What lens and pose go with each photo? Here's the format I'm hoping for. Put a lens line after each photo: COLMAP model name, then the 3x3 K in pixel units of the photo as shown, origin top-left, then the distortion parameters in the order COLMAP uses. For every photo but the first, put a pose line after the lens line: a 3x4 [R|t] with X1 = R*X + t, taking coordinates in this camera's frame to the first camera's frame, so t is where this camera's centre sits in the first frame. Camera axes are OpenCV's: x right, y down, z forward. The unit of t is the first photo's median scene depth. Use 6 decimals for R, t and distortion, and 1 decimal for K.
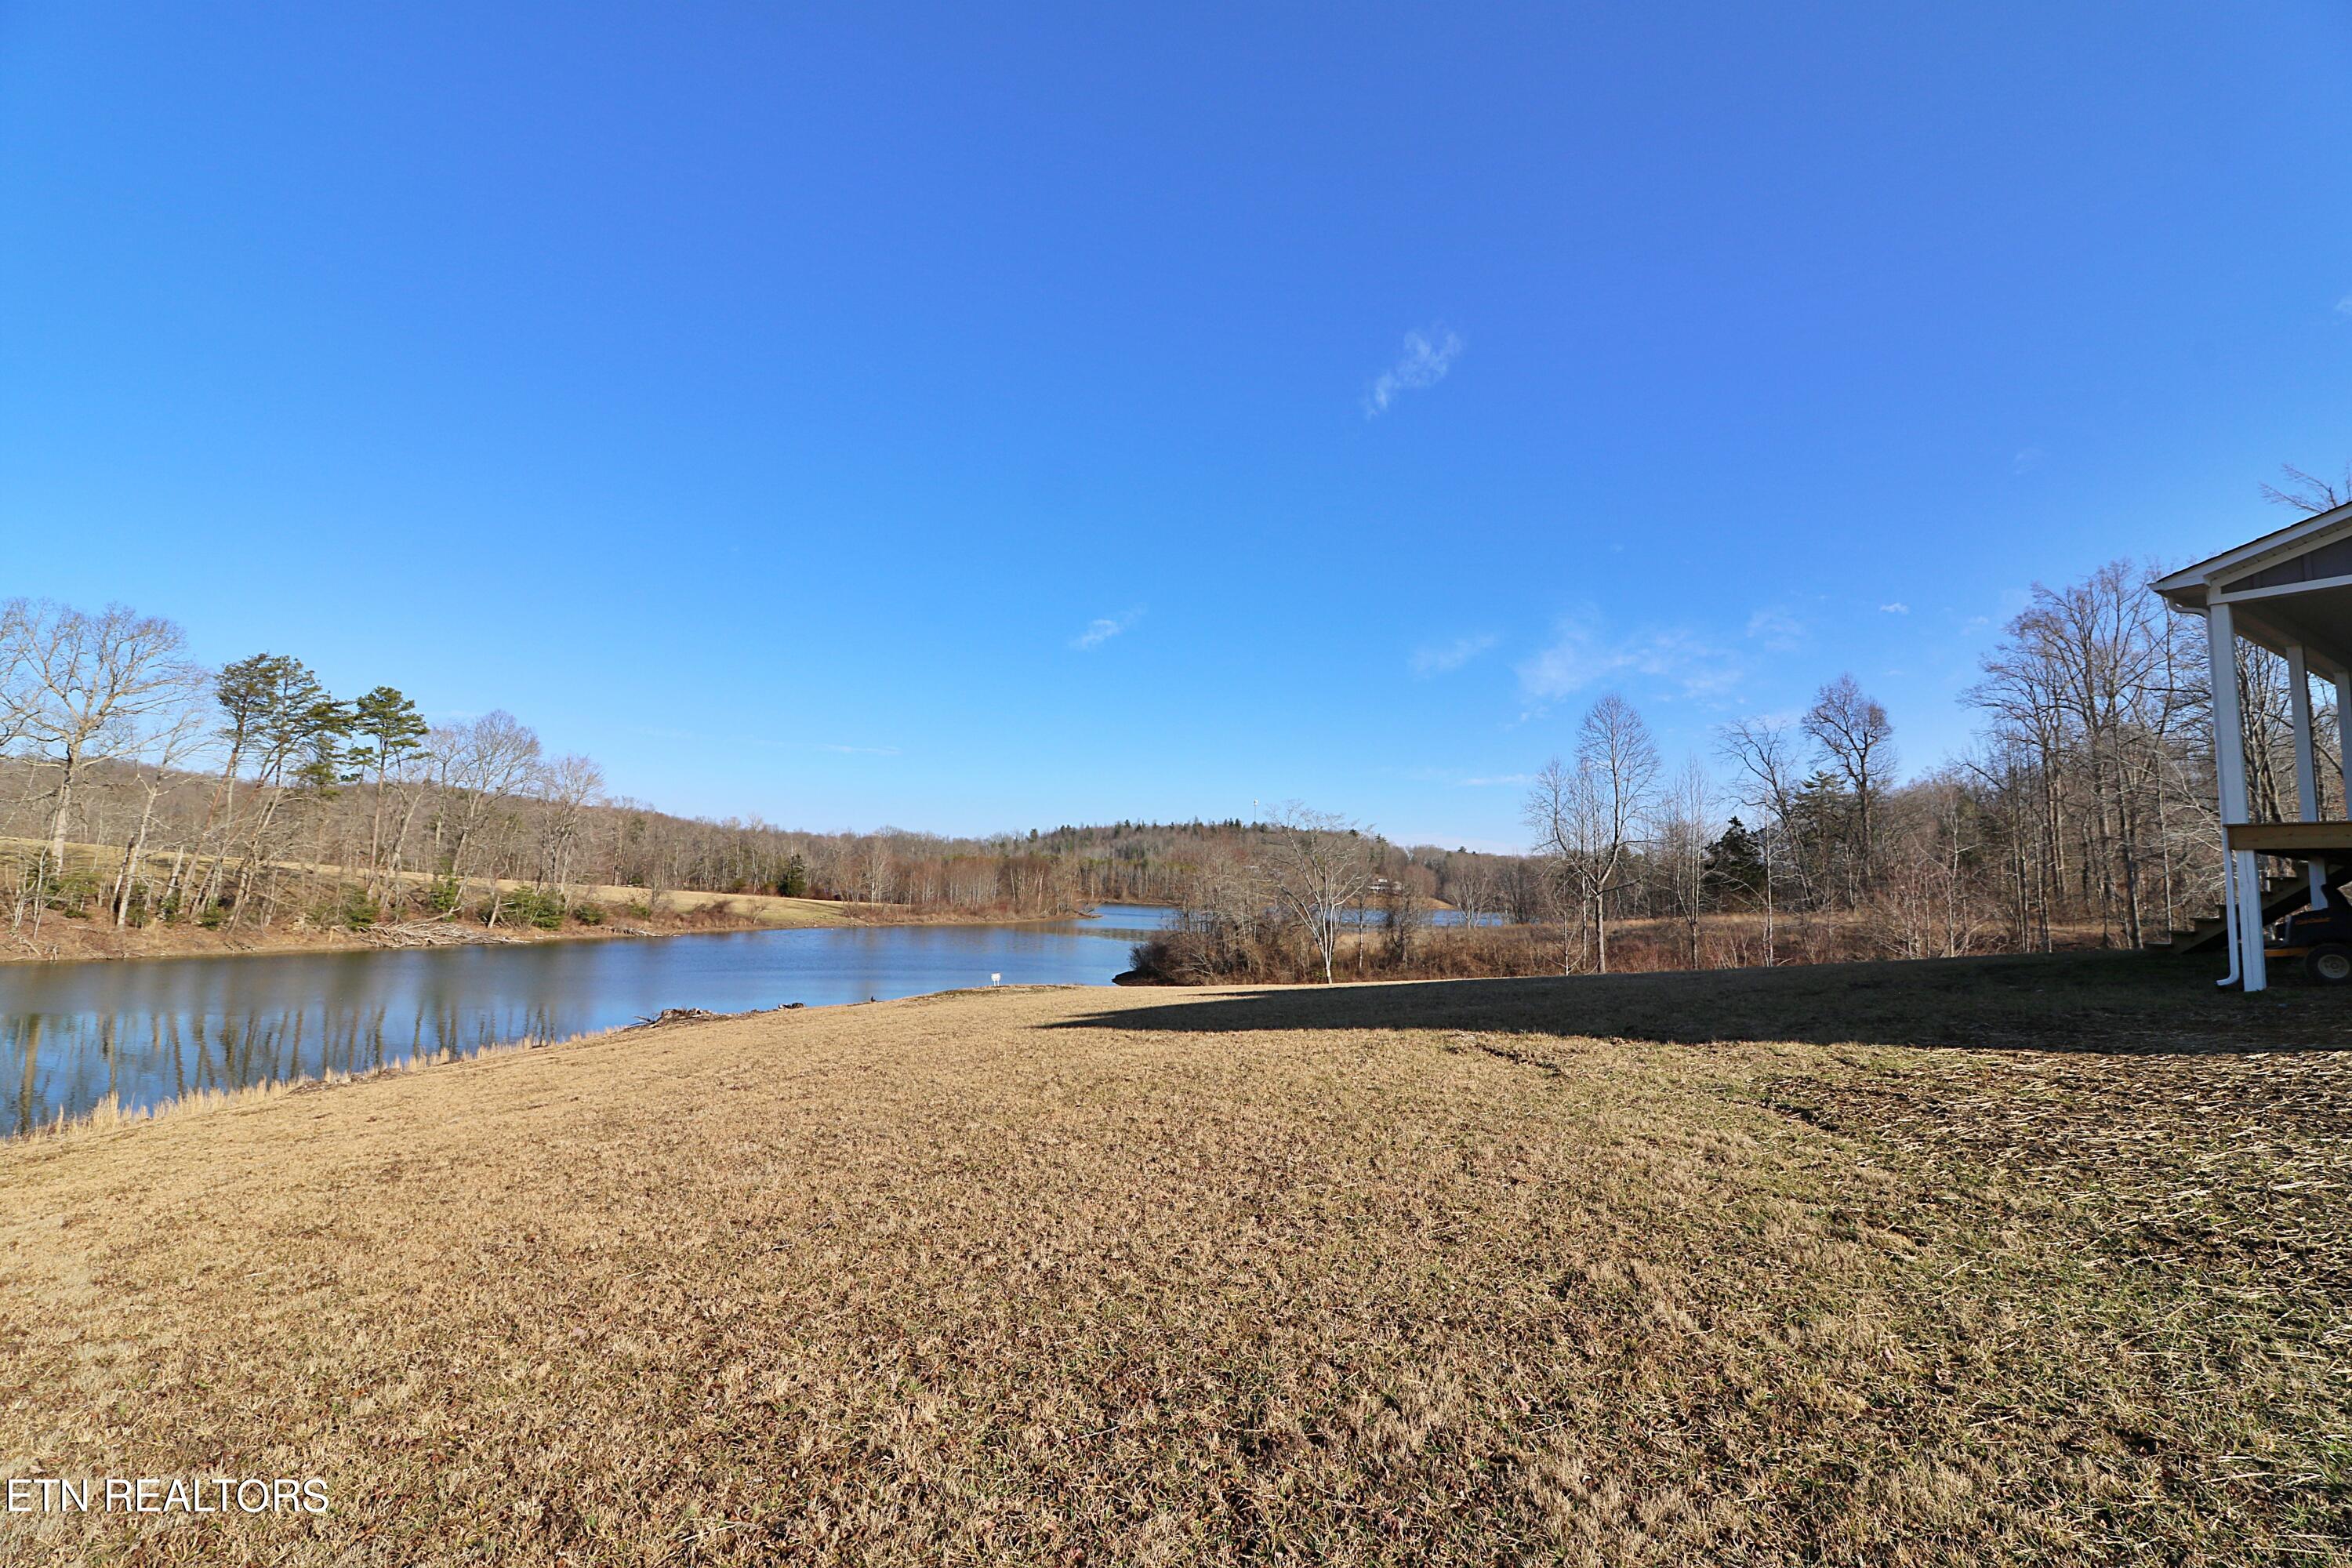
lens RADIAL K [[1076.4, 0, 1180.1], [0, 1076.4, 772.4], [0, 0, 1]] dist [0.002573, -0.014406]
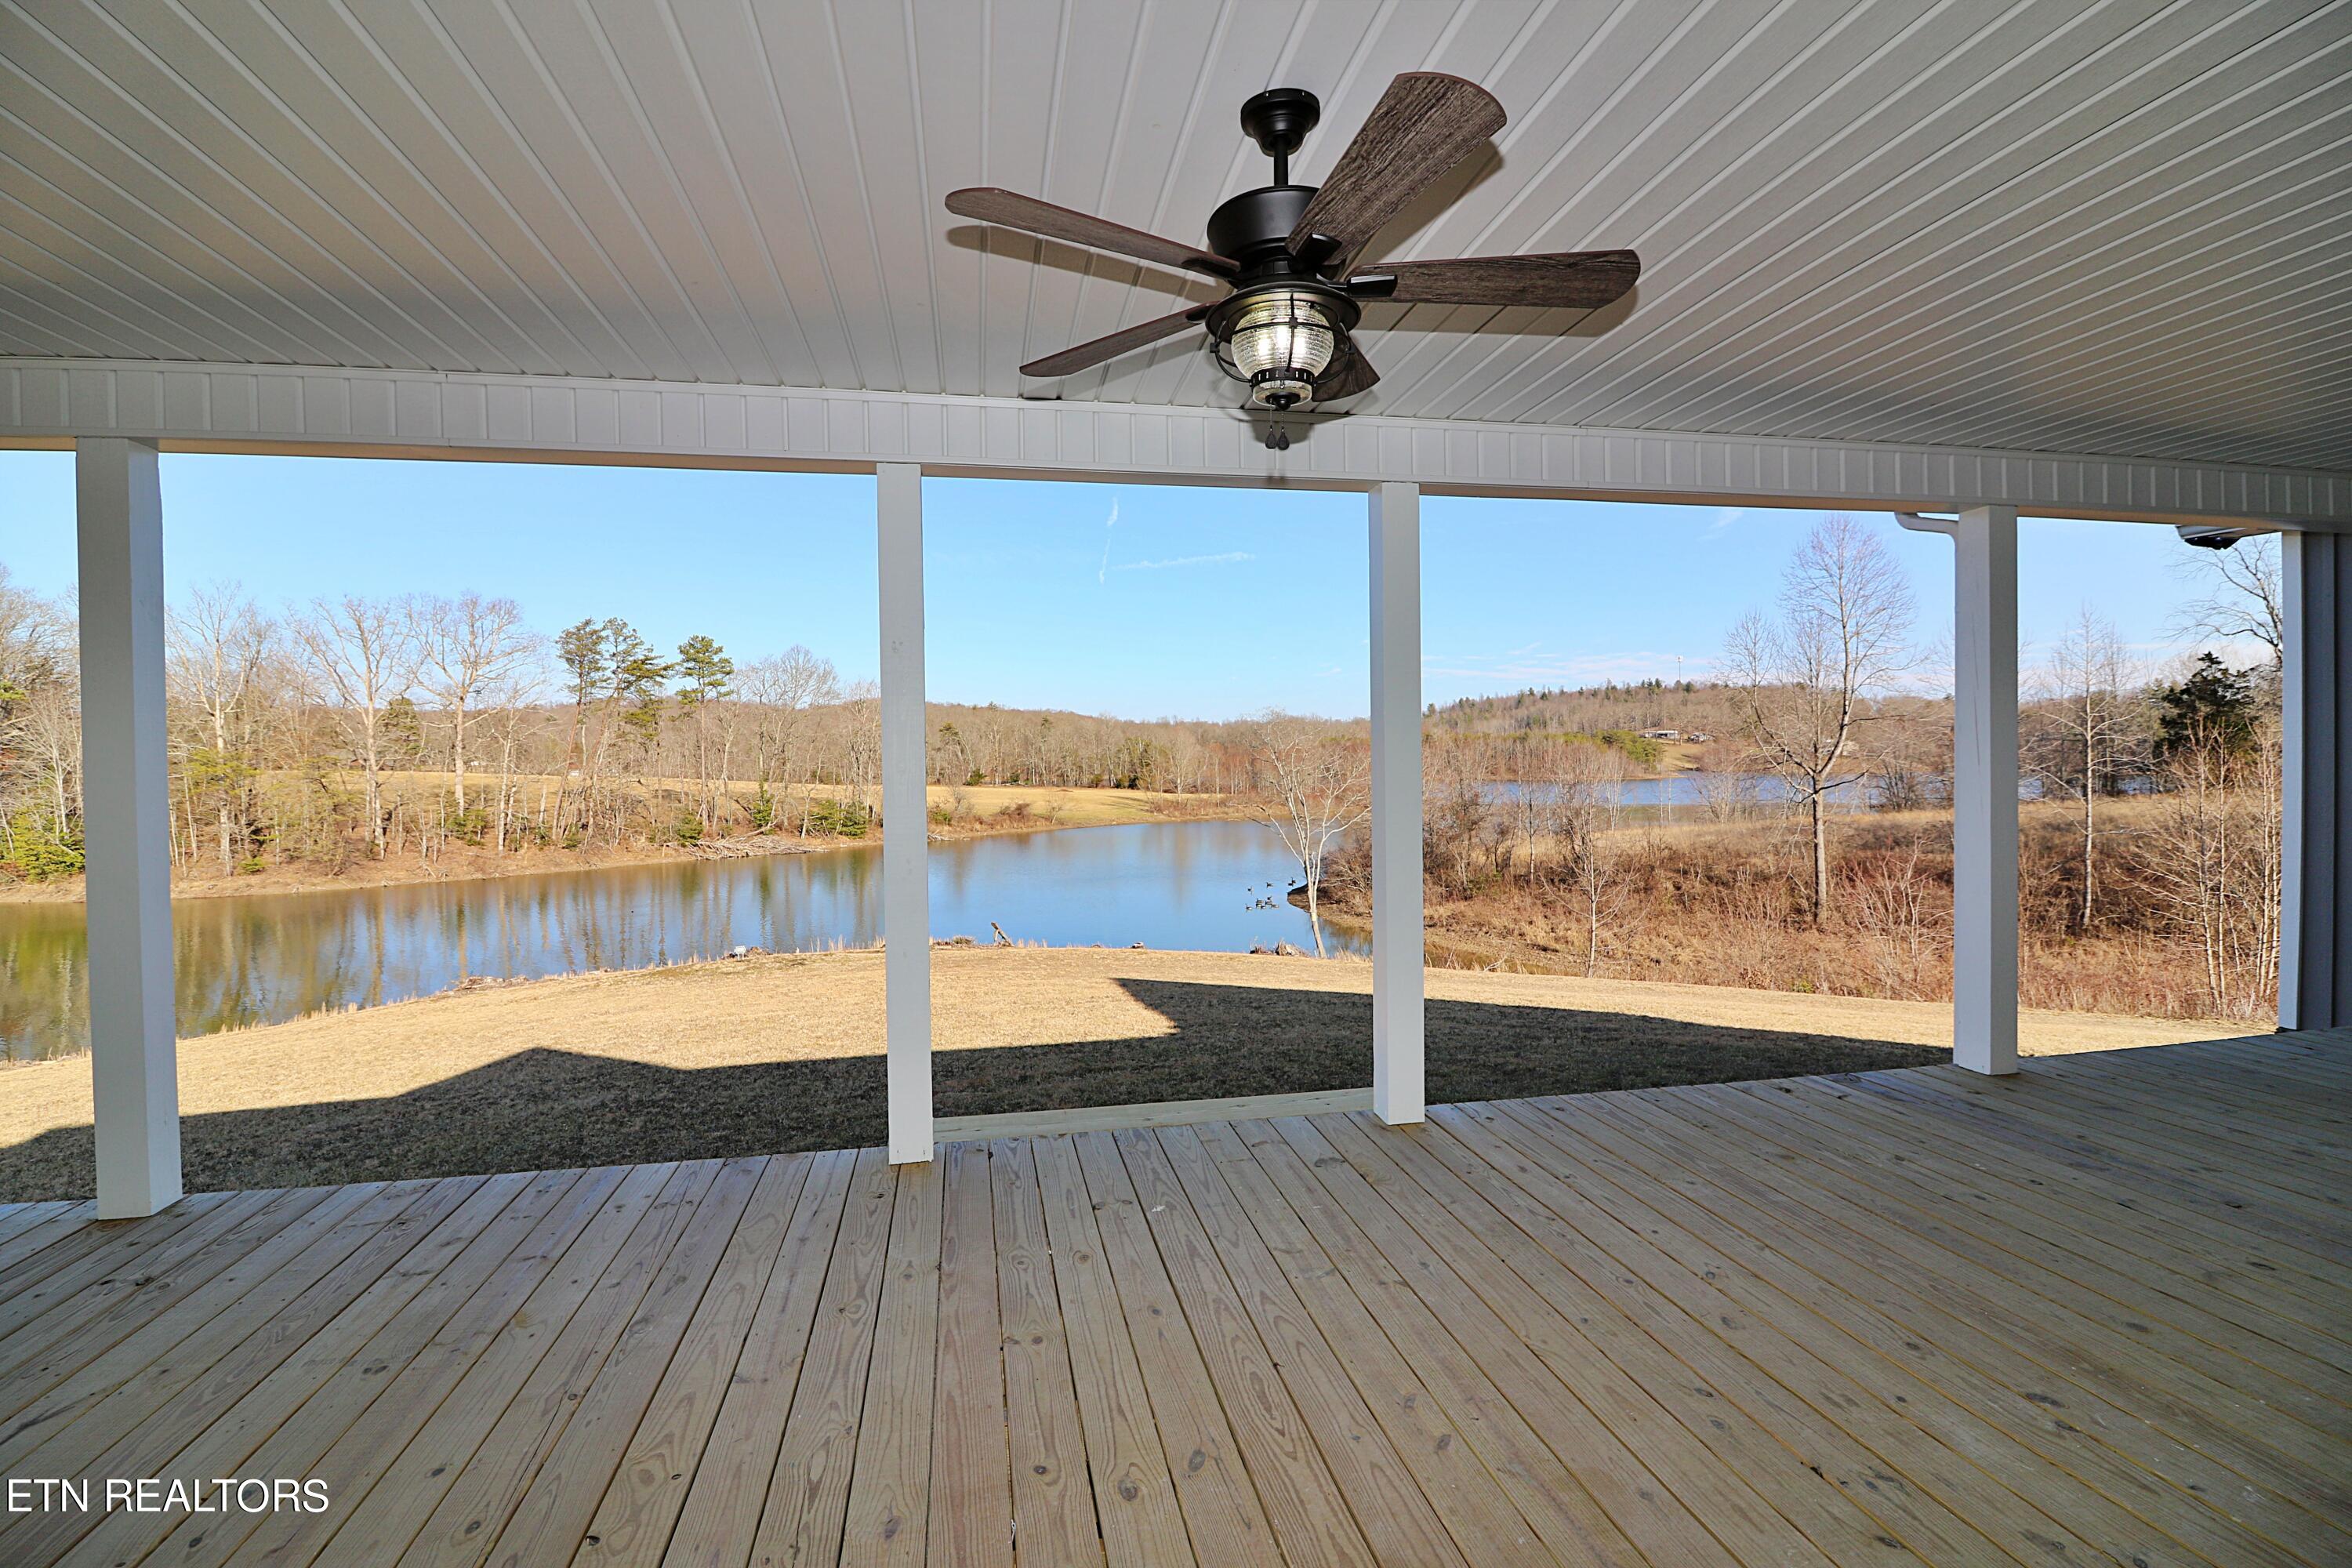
lens RADIAL K [[1076.4, 0, 1180.1], [0, 1076.4, 772.4], [0, 0, 1]] dist [0.002573, -0.014406]
pose [[0.926863, -0.038828, -0.373385, 0.144832], [0.081336, 0.991781, 0.098768, -0.004781], [0.366481, -0.121914, 0.922404, 0.091154]]
